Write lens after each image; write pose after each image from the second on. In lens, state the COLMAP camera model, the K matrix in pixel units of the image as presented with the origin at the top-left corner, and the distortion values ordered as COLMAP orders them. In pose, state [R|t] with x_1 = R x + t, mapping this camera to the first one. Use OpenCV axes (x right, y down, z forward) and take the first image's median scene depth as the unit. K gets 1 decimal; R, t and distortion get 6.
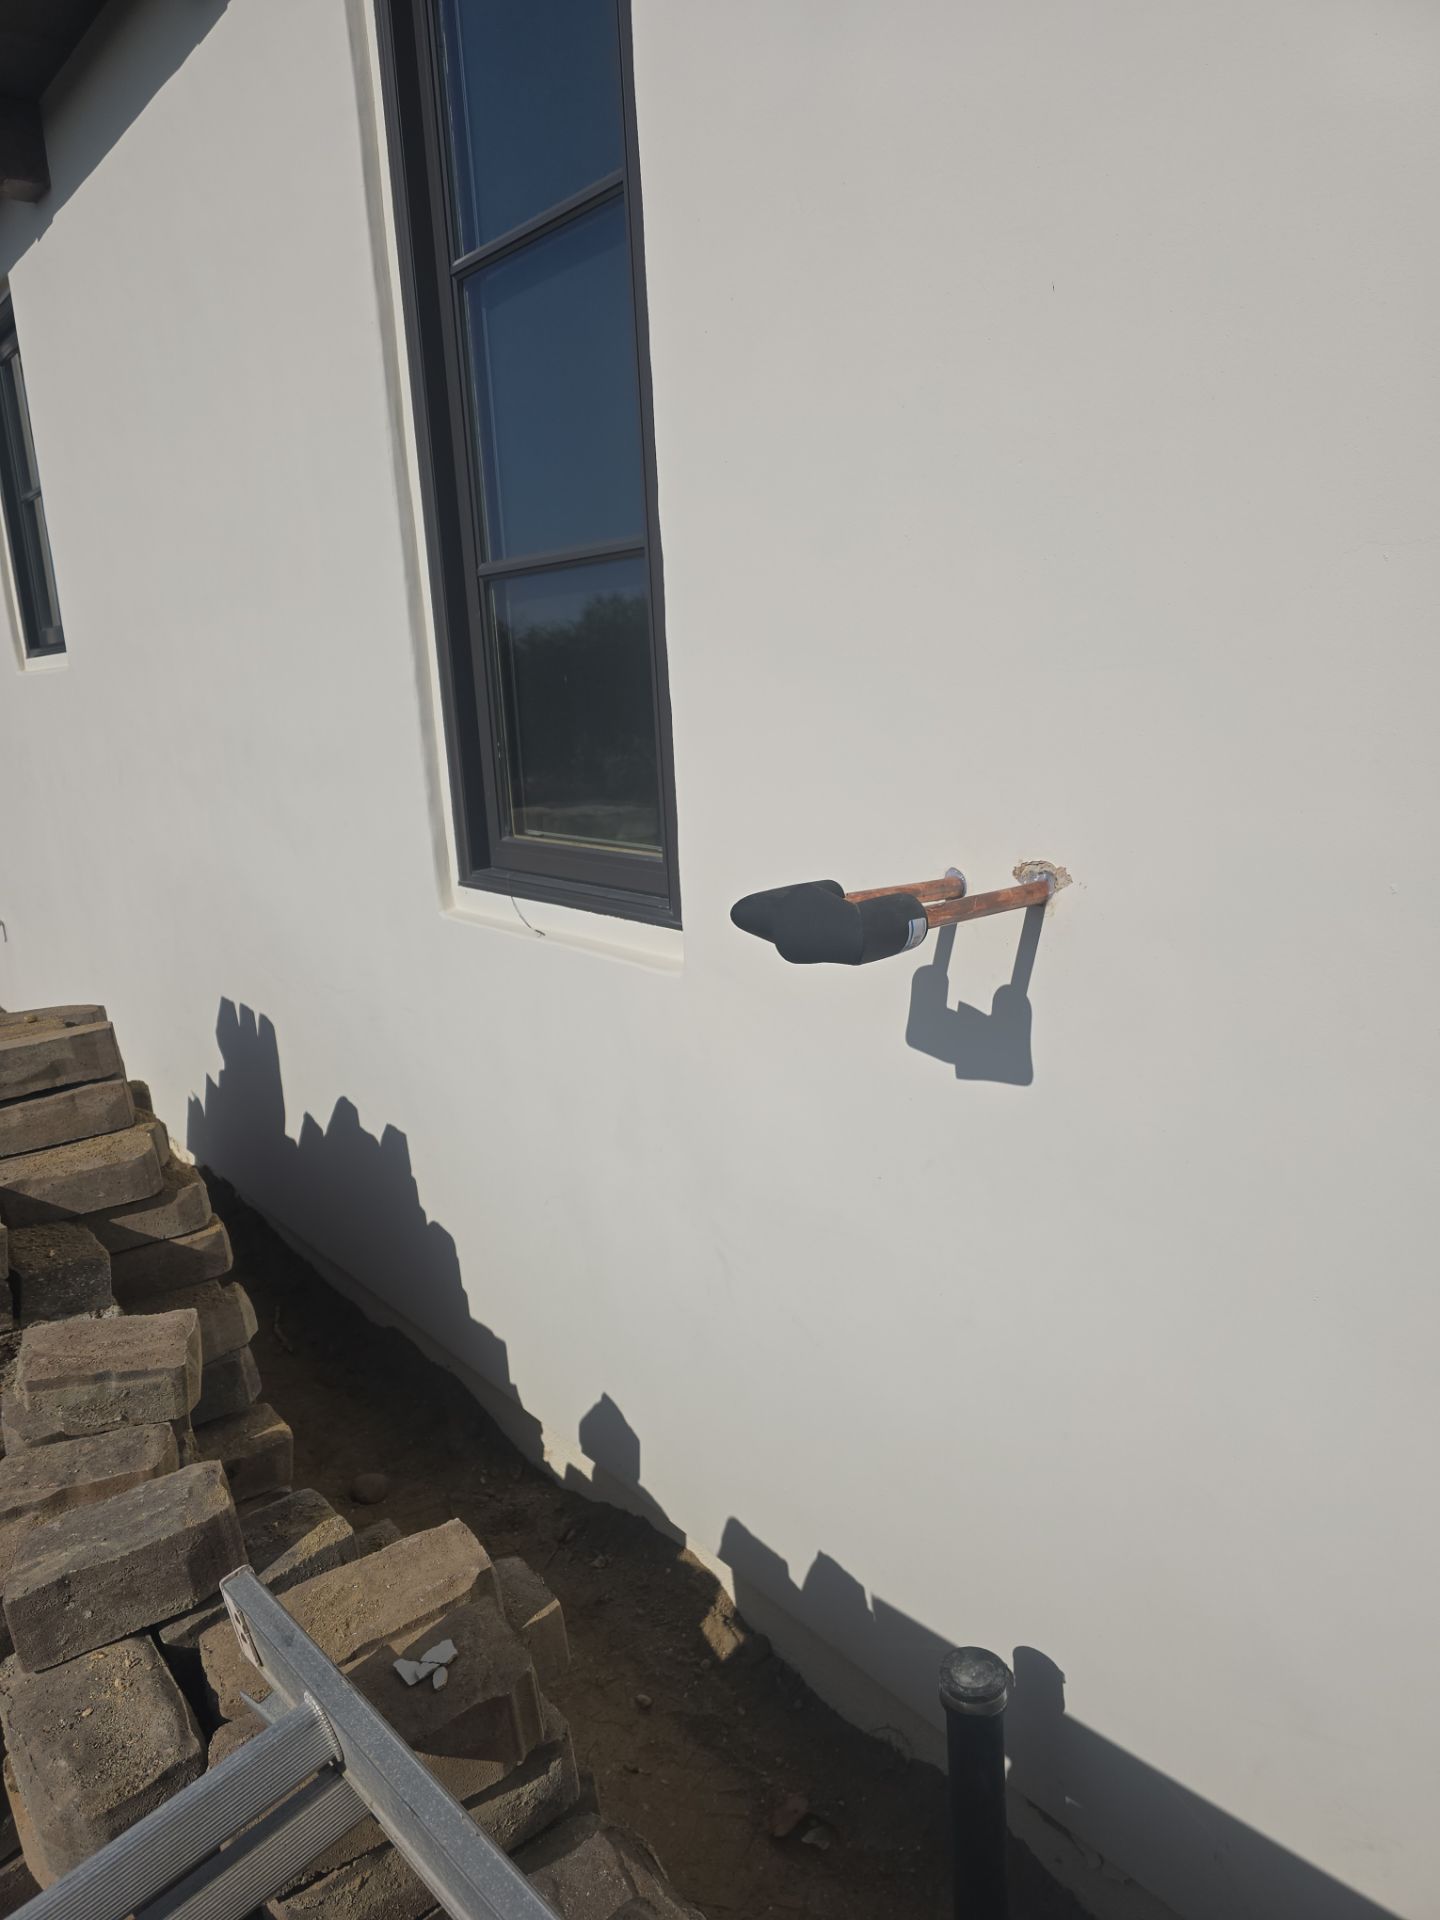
lens RADIAL K [[1308.1, 0, 720.2], [0, 1308.1, 925.7], [0, 0, 1]] dist [0.022930, -0.021323]
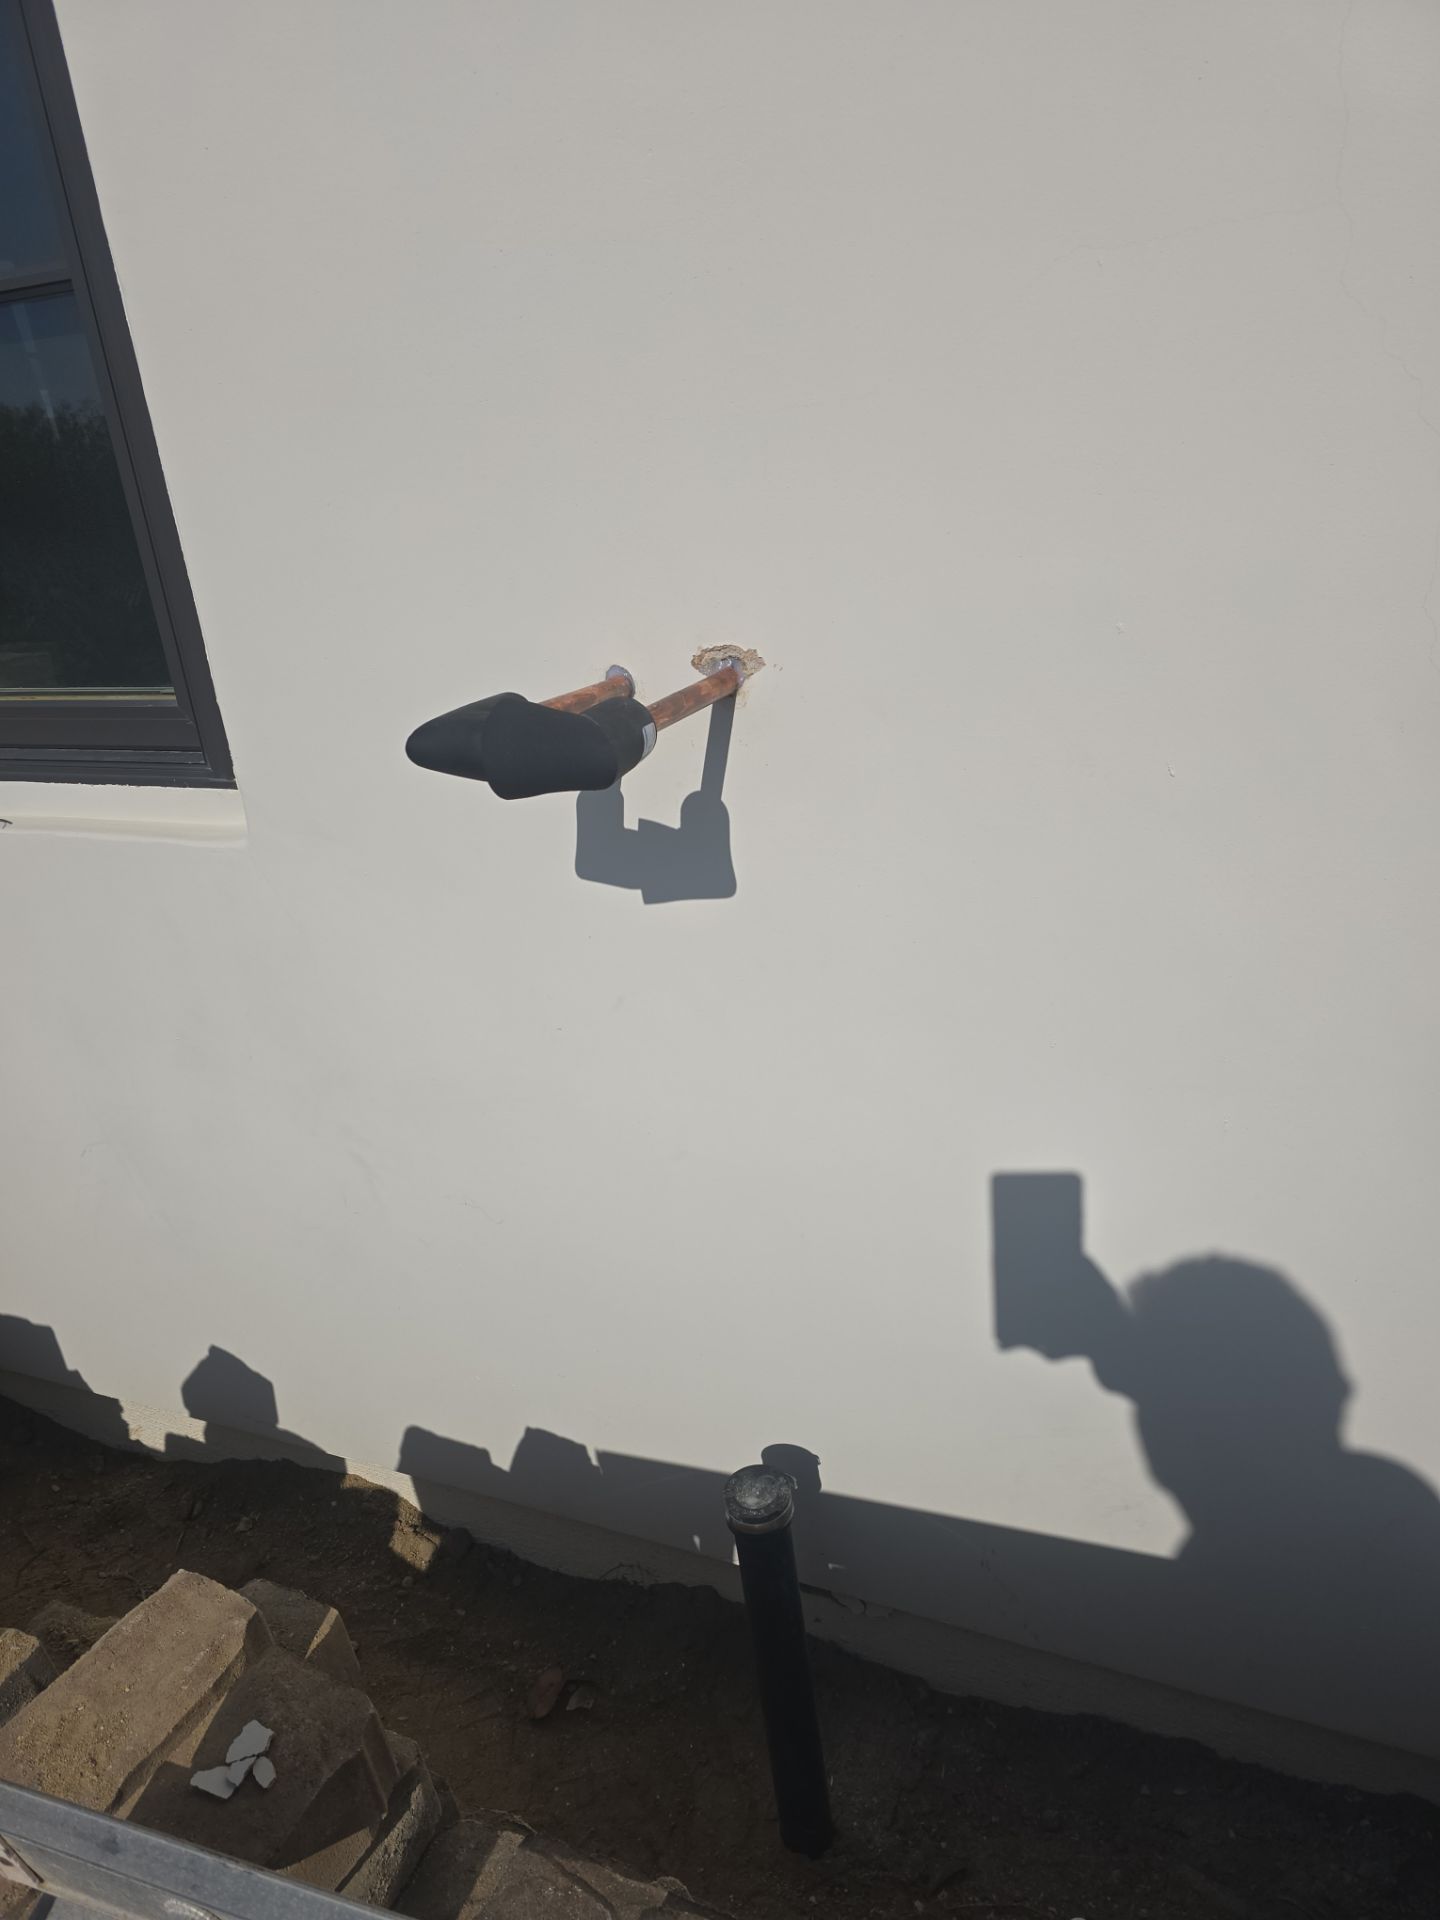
lens RADIAL K [[1300.0, 0, 724.9], [0, 1300.0, 958.8], [0, 0, 1]] dist [0.073136, -0.062566]
pose [[0.883770, -0.201627, 0.422252, -0.158771], [0.132341, 0.973261, 0.187749, -0.007962], [-0.448816, -0.110046, 0.886822, 0.177611]]
